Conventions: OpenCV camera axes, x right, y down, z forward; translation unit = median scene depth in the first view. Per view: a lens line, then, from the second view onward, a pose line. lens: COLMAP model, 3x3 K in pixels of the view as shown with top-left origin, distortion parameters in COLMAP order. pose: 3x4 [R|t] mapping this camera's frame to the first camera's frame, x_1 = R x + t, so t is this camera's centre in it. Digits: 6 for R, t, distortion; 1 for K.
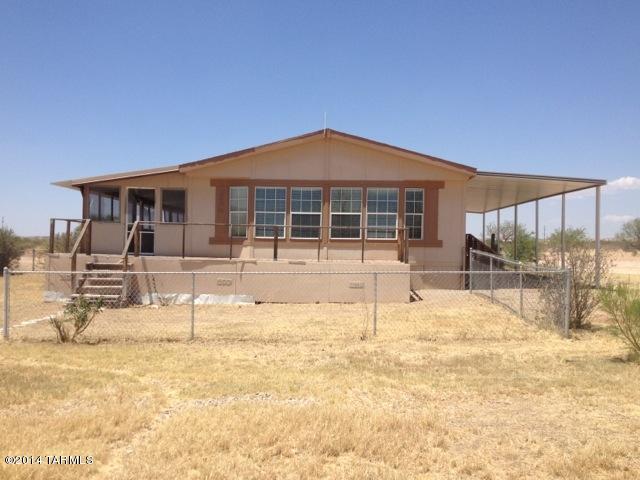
lens RADIAL K [[603.2, 0, 319.4], [0, 603.2, 245.9], [0, 0, 1]] dist [0.178604, -0.378106]
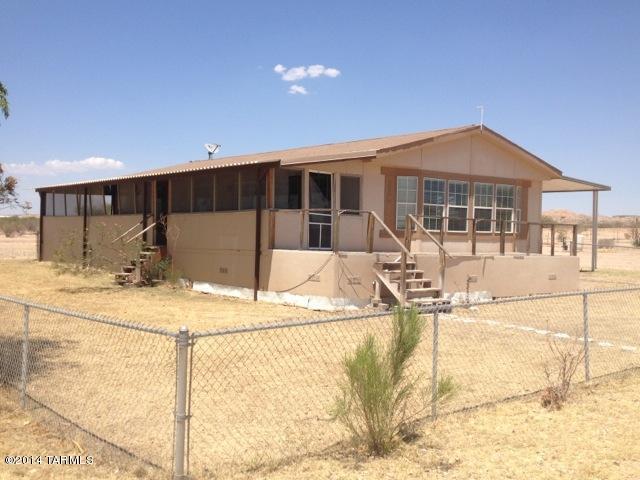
lens RADIAL K [[603.2, 0, 319.4], [0, 603.2, 245.9], [0, 0, 1]] dist [0.178604, -0.378106]
pose [[0.807327, -0.011250, 0.589997, -0.810163], [-0.009181, 0.999458, 0.031619, -0.018485], [-0.590033, -0.030944, 0.806786, 0.315796]]
